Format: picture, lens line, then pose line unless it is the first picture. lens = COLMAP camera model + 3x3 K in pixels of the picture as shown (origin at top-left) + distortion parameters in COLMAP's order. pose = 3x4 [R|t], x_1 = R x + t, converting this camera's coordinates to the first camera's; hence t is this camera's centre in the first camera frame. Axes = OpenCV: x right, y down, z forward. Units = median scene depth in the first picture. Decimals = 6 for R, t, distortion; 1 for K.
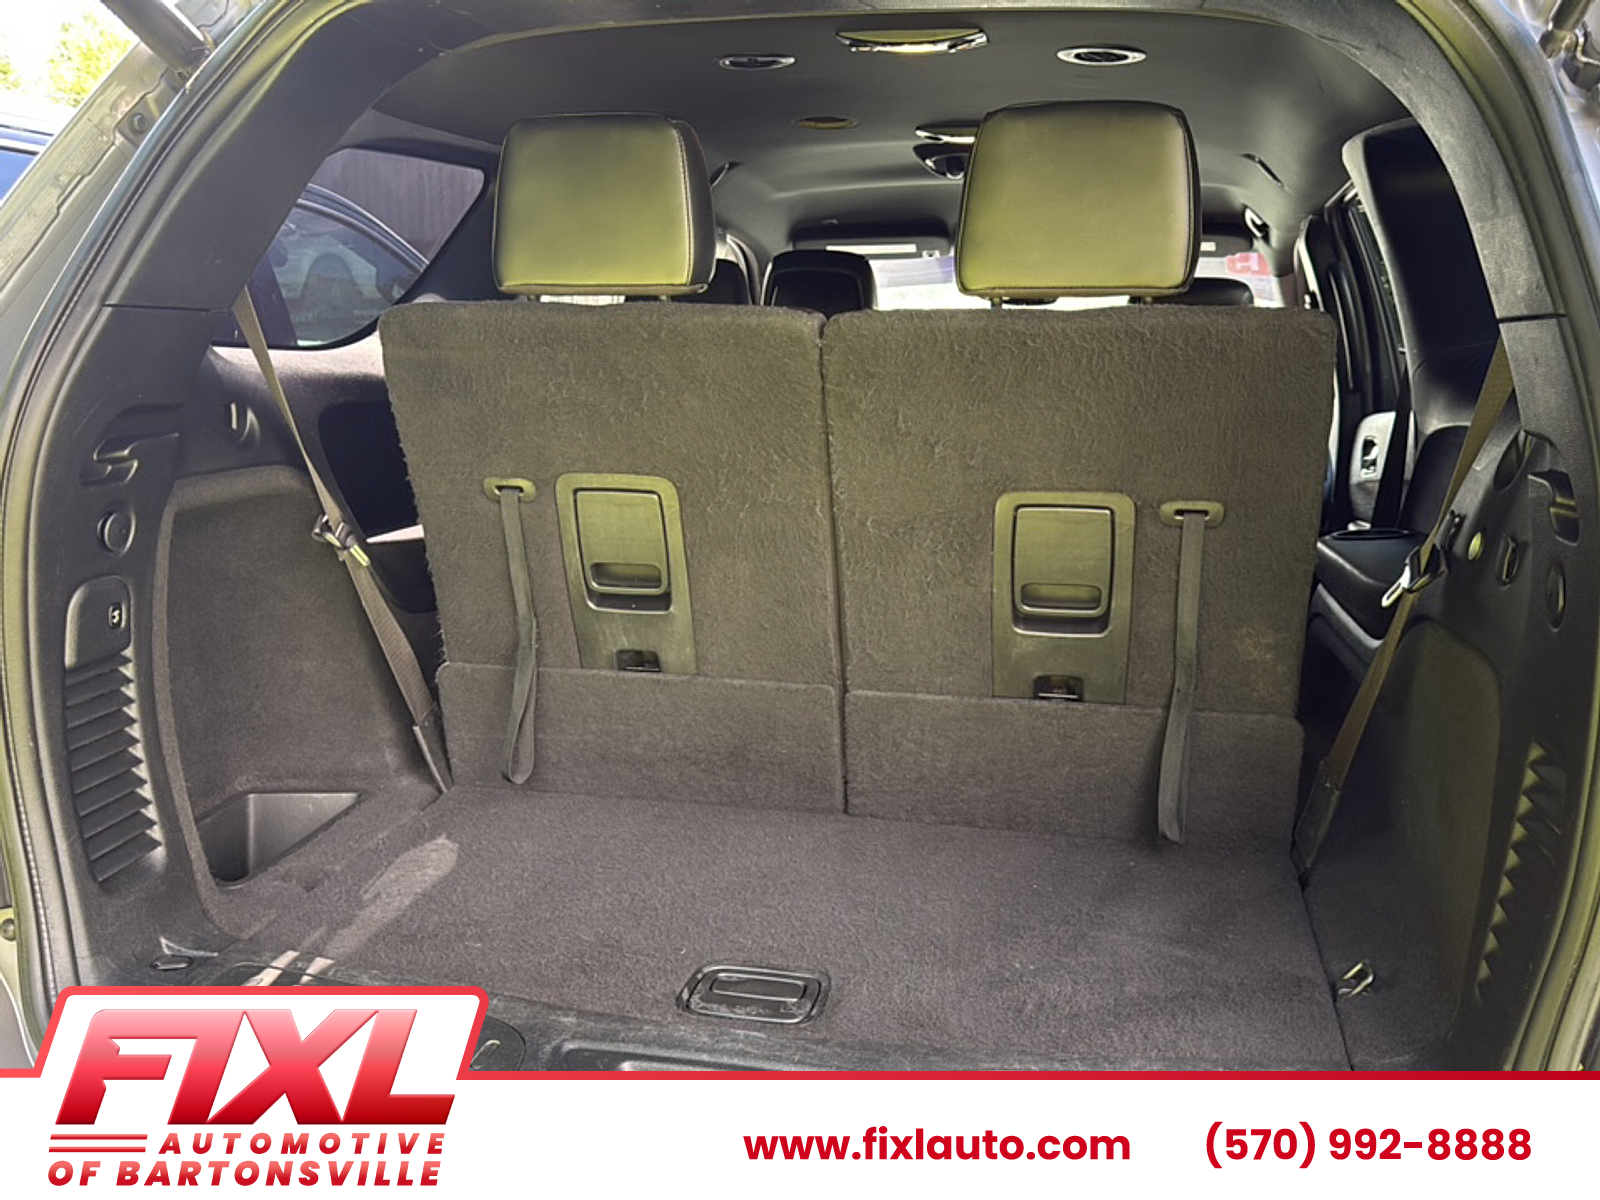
lens RADIAL K [[1443.2, 0, 792.2], [0, 1443.2, 609.8], [0, 0, 1]] dist [0.133527, -0.309619]
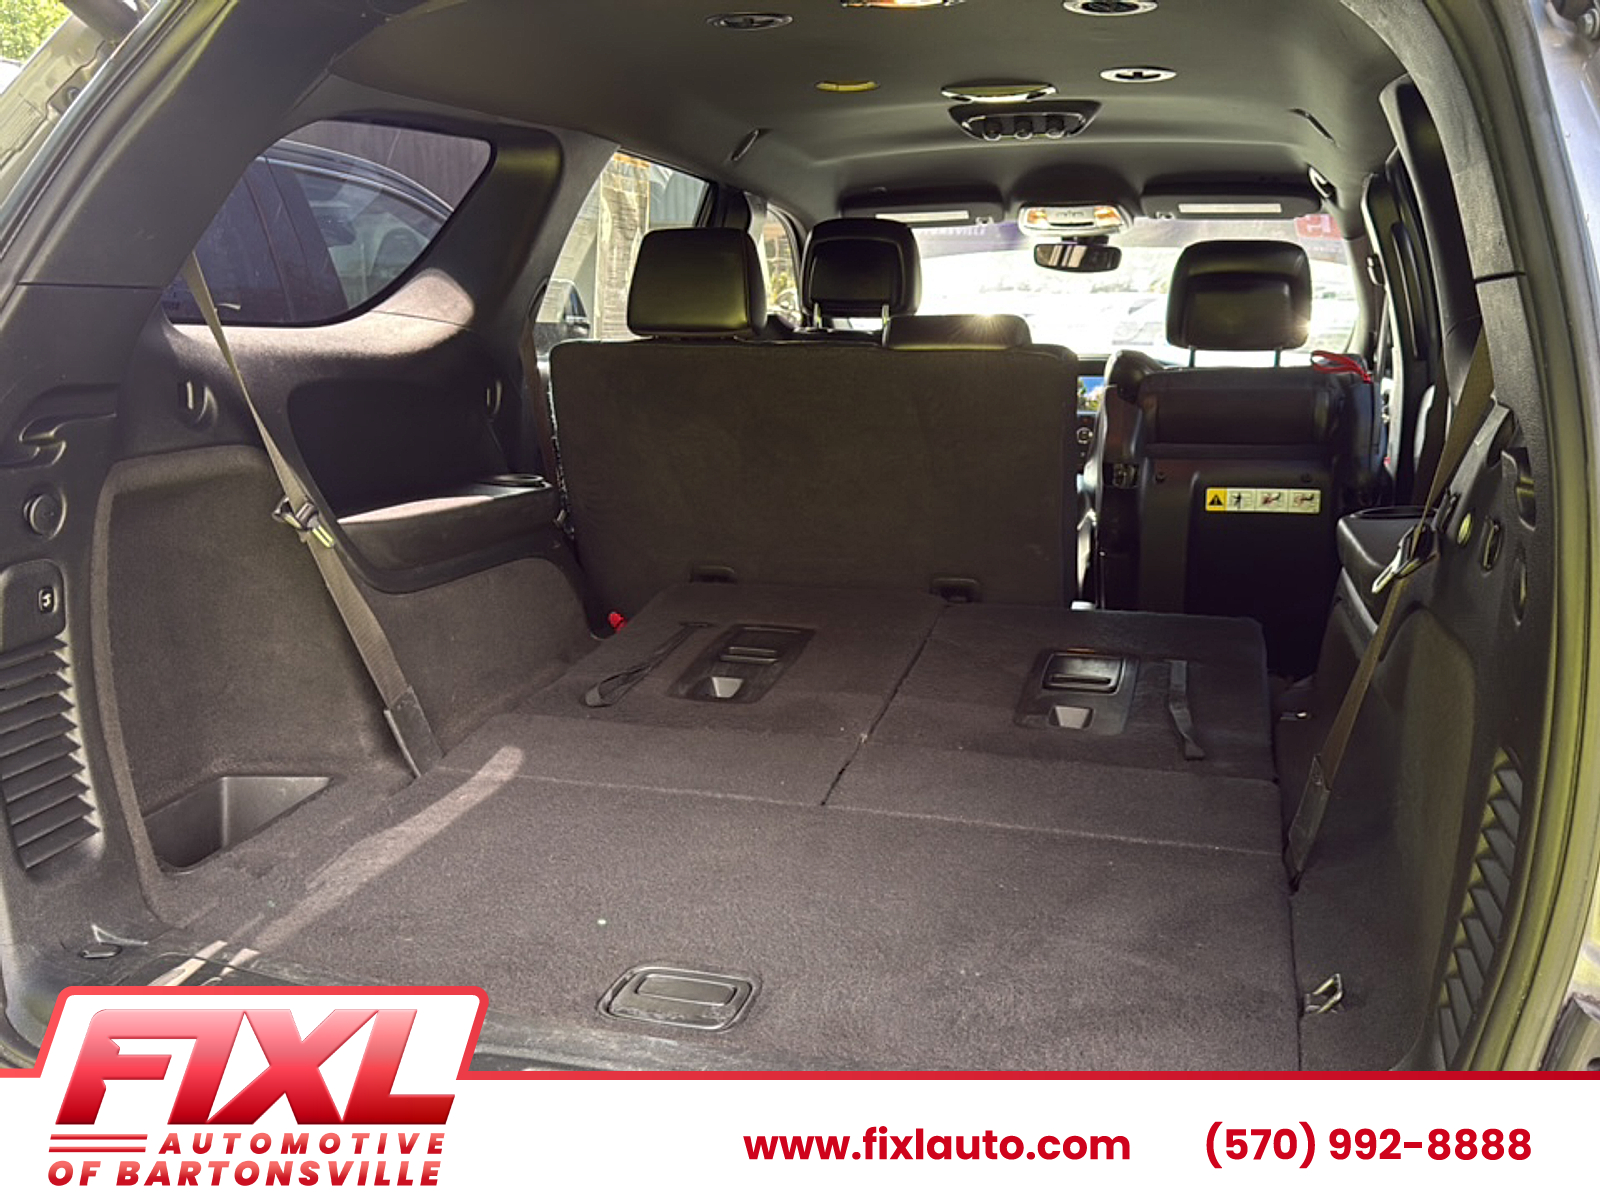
lens RADIAL K [[1443.2, 0, 792.2], [0, 1443.2, 609.8], [0, 0, 1]] dist [0.133527, -0.309619]
pose [[0.997417, 0.003386, -0.071751, 0.104779], [-0.002095, 0.999835, 0.018062, -0.007472], [0.071800, -0.017865, 0.997259, 0.049931]]
